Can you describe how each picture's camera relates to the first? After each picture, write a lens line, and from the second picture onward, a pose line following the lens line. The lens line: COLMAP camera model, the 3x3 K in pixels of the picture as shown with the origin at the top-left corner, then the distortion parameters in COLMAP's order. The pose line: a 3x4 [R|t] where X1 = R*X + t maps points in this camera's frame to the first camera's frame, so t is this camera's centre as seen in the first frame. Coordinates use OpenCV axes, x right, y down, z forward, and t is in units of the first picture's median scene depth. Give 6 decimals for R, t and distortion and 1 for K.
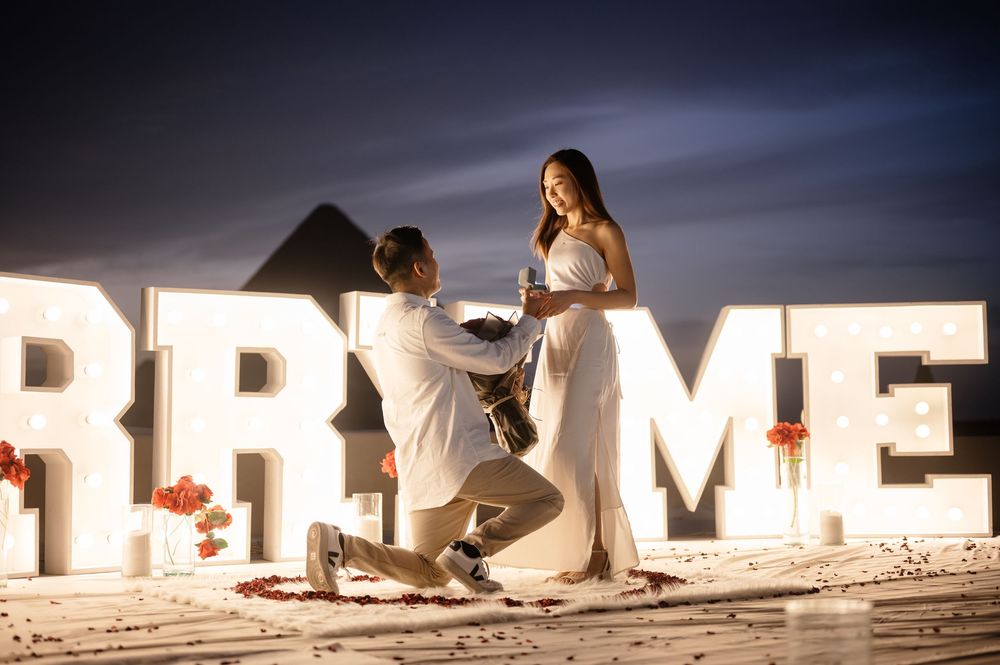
lens RADIAL K [[1462.7, 0, 500.0], [0, 1462.7, 332.5], [0, 0, 1]] dist [-0.012966, -0.147758]
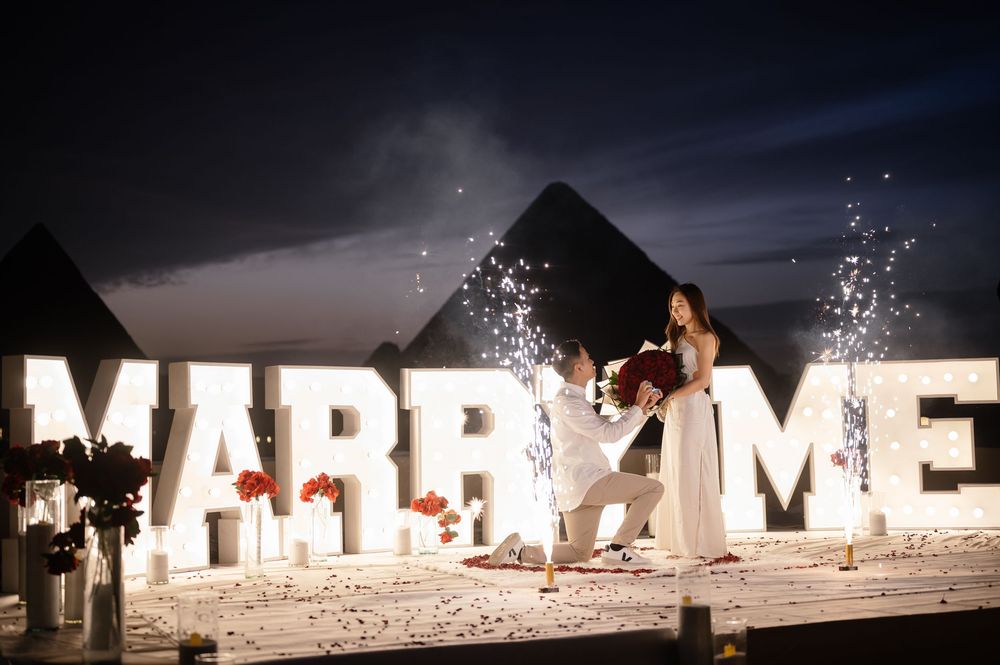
lens RADIAL K [[1489.8, 0, 482.3], [0, 1489.8, 328.0], [0, 0, 1]] dist [-0.011964, -0.183135]
pose [[0.985189, -0.019622, -0.170346, 0.111607], [0.021873, 0.999696, 0.011346, -0.091087], [0.170071, -0.014904, 0.985319, -0.548746]]
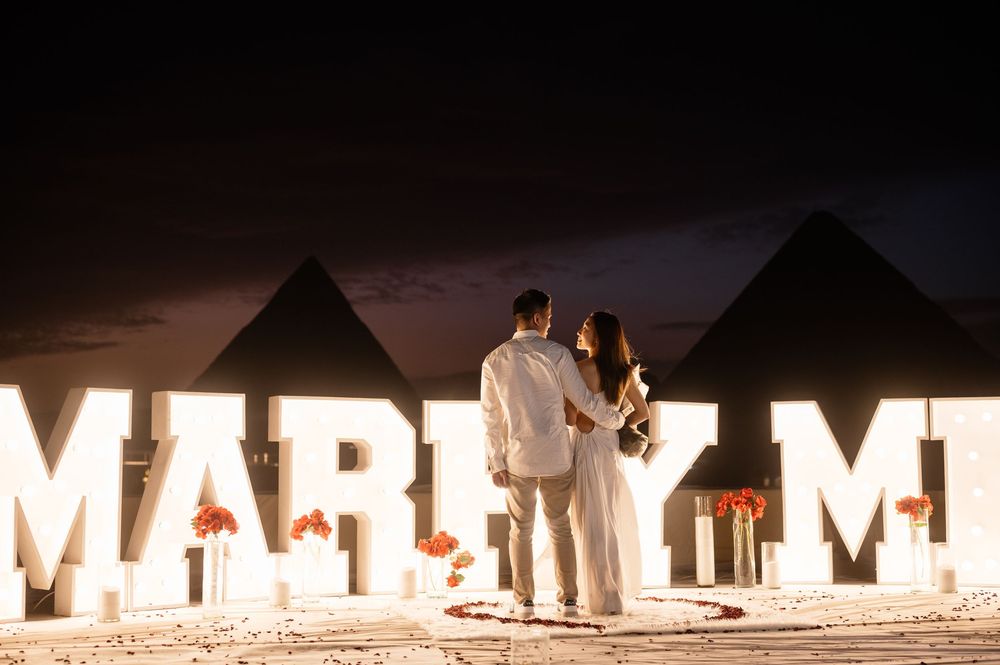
lens RADIAL K [[1489.8, 0, 482.3], [0, 1489.8, 328.0], [0, 0, 1]] dist [-0.011964, -0.183135]
pose [[0.940774, -0.021121, -0.338377, 0.326292], [0.018016, 0.999762, -0.012316, -0.085133], [0.338556, 0.005491, 0.940930, -0.394524]]
